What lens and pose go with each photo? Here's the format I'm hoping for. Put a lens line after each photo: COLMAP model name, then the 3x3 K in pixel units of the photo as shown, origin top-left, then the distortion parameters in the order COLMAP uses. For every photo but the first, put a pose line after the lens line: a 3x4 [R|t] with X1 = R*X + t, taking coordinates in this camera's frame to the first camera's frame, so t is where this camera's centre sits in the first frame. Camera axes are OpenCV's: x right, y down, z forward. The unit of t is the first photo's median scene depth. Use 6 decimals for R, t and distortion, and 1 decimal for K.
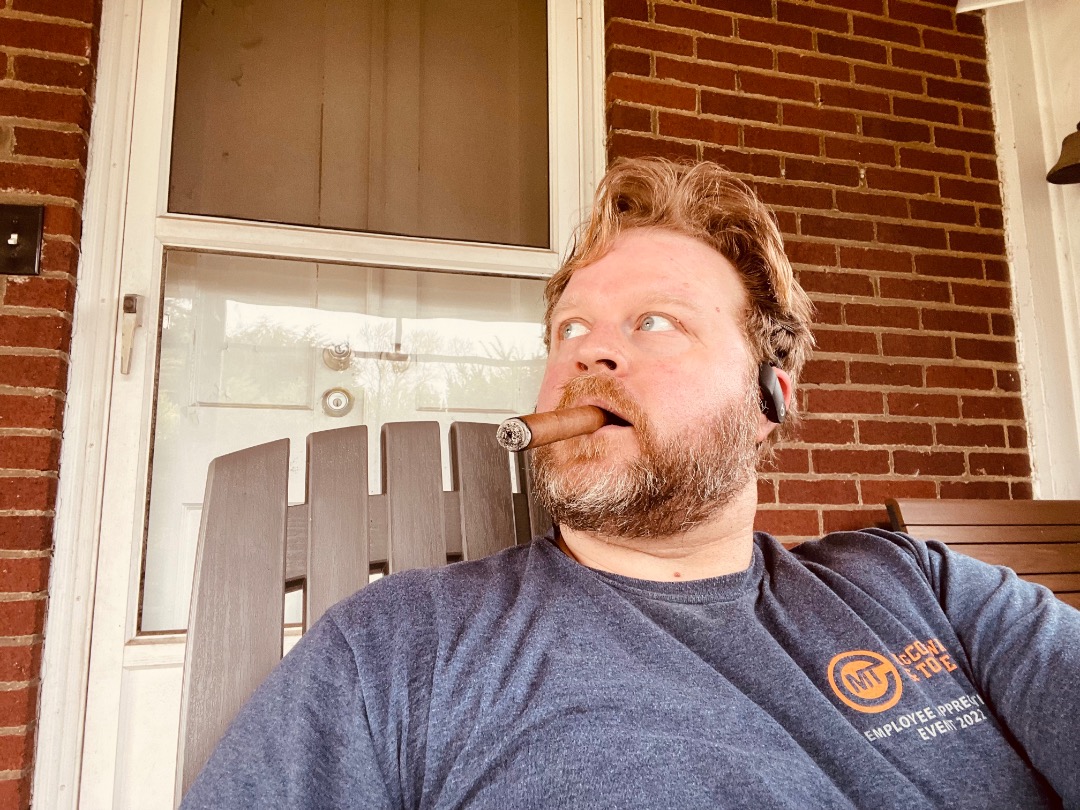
lens RADIAL K [[715.6, 0, 532.6], [0, 715.6, 403.8], [0, 0, 1]] dist [0.042767, -0.031524]
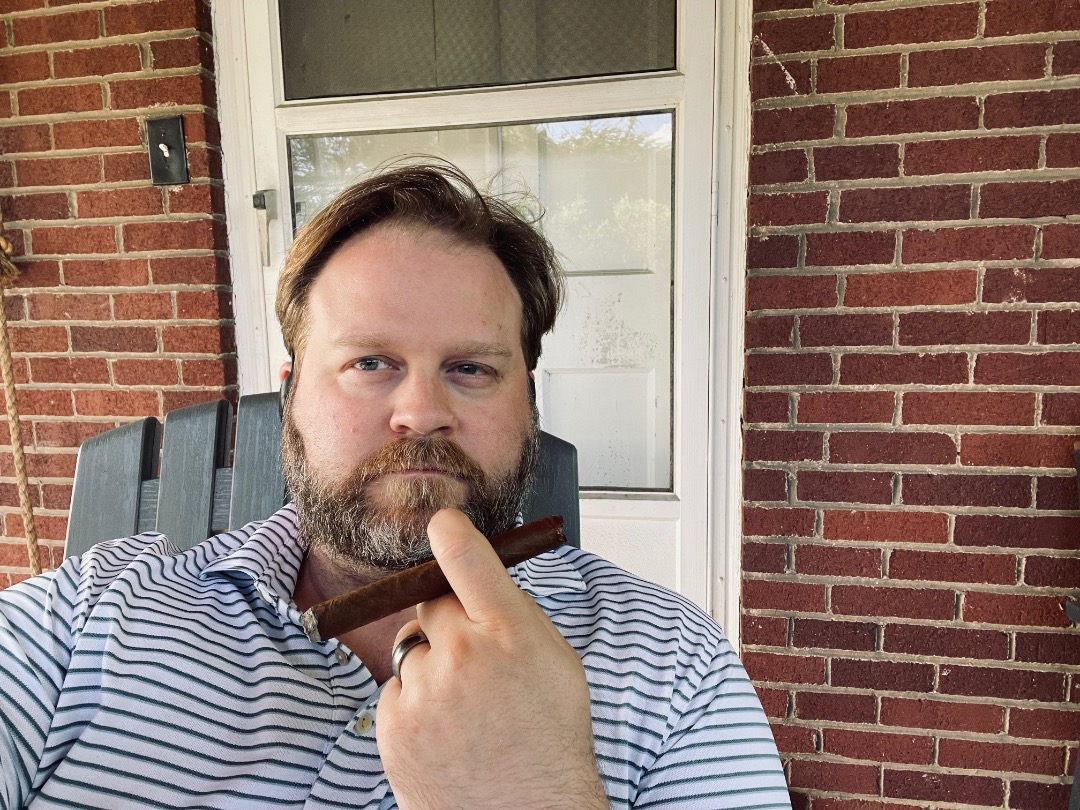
lens RADIAL K [[715.6, 0, 531.8], [0, 715.6, 401.9], [0, 0, 1]] dist [0.042767, -0.031524]
pose [[0.904776, 0.038355, -0.424158, 0.239781], [0.075854, 0.965499, 0.249112, -0.070298], [0.419078, -0.257565, 0.870651, 0.120868]]
